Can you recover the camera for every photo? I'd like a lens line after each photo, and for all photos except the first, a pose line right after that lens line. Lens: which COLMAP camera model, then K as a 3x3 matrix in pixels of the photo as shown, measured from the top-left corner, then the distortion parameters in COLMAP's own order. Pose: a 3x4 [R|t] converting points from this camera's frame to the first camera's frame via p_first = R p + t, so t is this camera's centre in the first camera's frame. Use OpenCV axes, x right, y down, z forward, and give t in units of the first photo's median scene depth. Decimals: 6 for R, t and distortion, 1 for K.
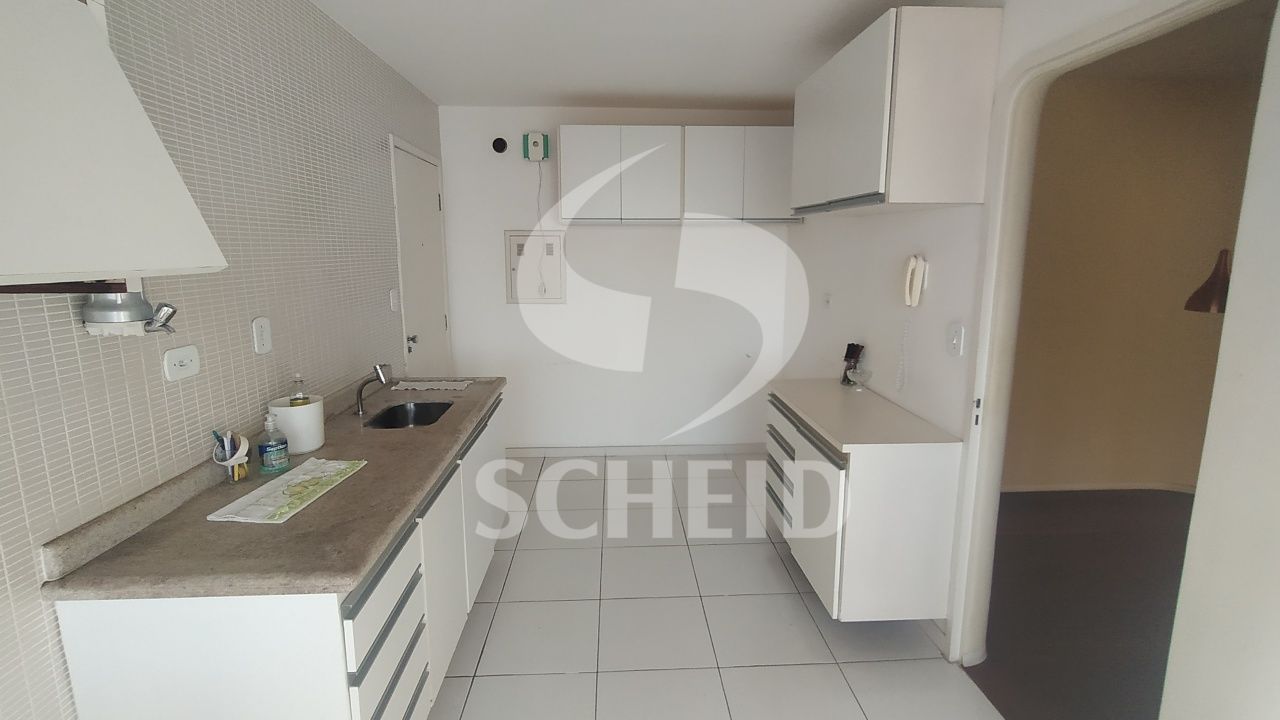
lens RADIAL K [[582.2, 0, 644.9], [0, 582.2, 338.3], [0, 0, 1]] dist [0.002706, -0.000492]
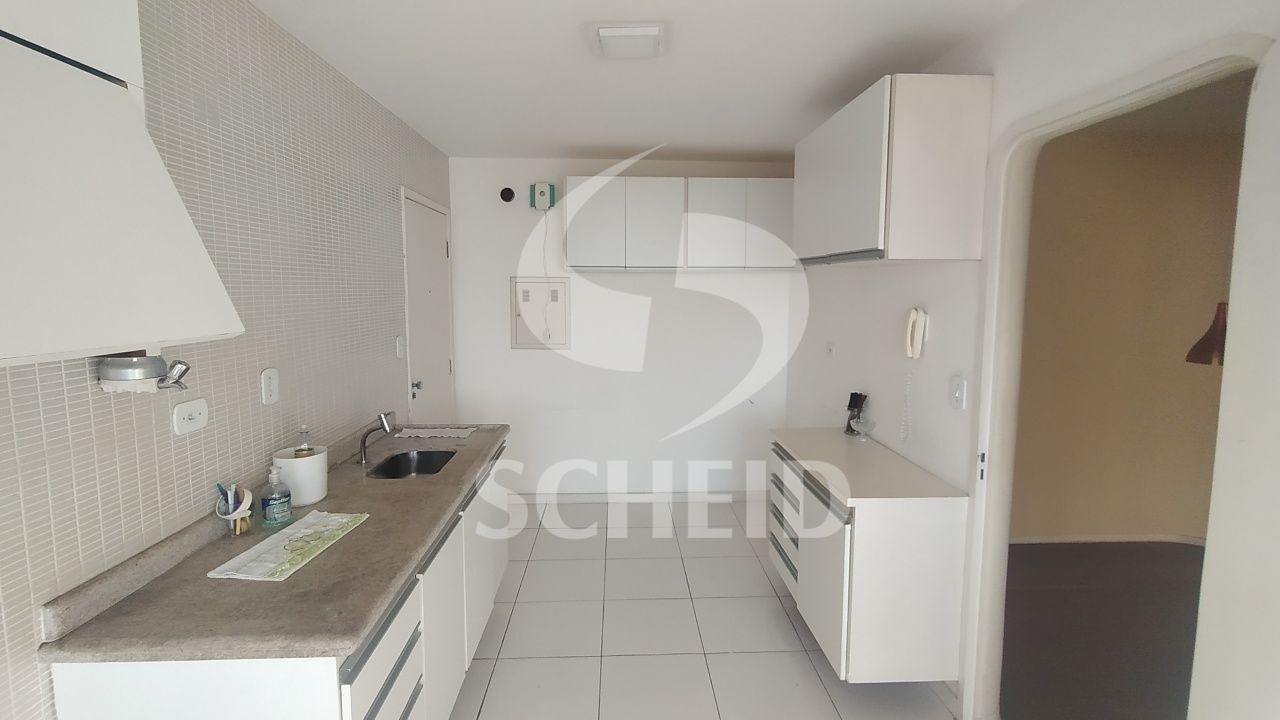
lens RADIAL K [[582.2, 0, 644.9], [0, 582.2, 338.3], [0, 0, 1]] dist [0.002706, -0.000492]
pose [[0.999978, 0.004531, -0.004761, -0.002176], [-0.004842, 0.997715, -0.067385, -0.022676], [0.004445, 0.067407, 0.997716, -0.011268]]
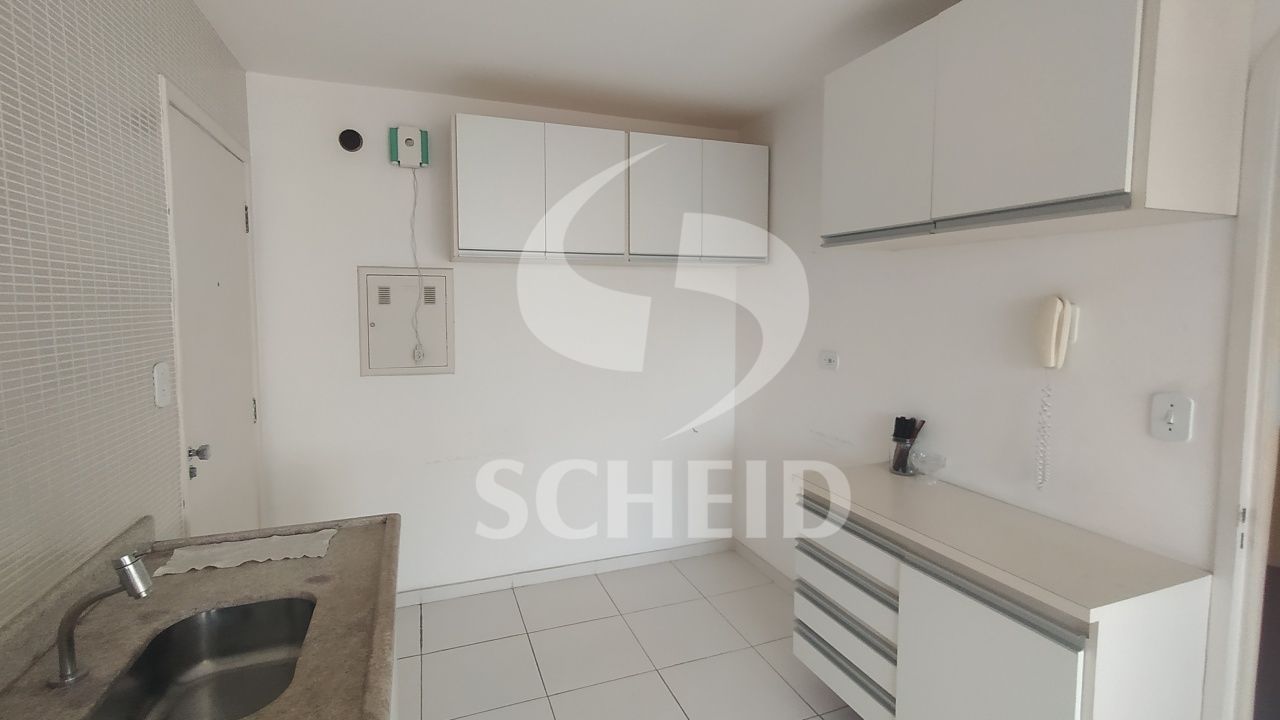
lens RADIAL K [[582.2, 0, 644.9], [0, 582.2, 338.3], [0, 0, 1]] dist [0.002706, -0.000492]
pose [[0.951587, -0.017465, 0.306884, -0.280230], [0.046198, 0.995170, -0.086617, -0.063781], [-0.303889, 0.096601, 0.947797, 0.580600]]
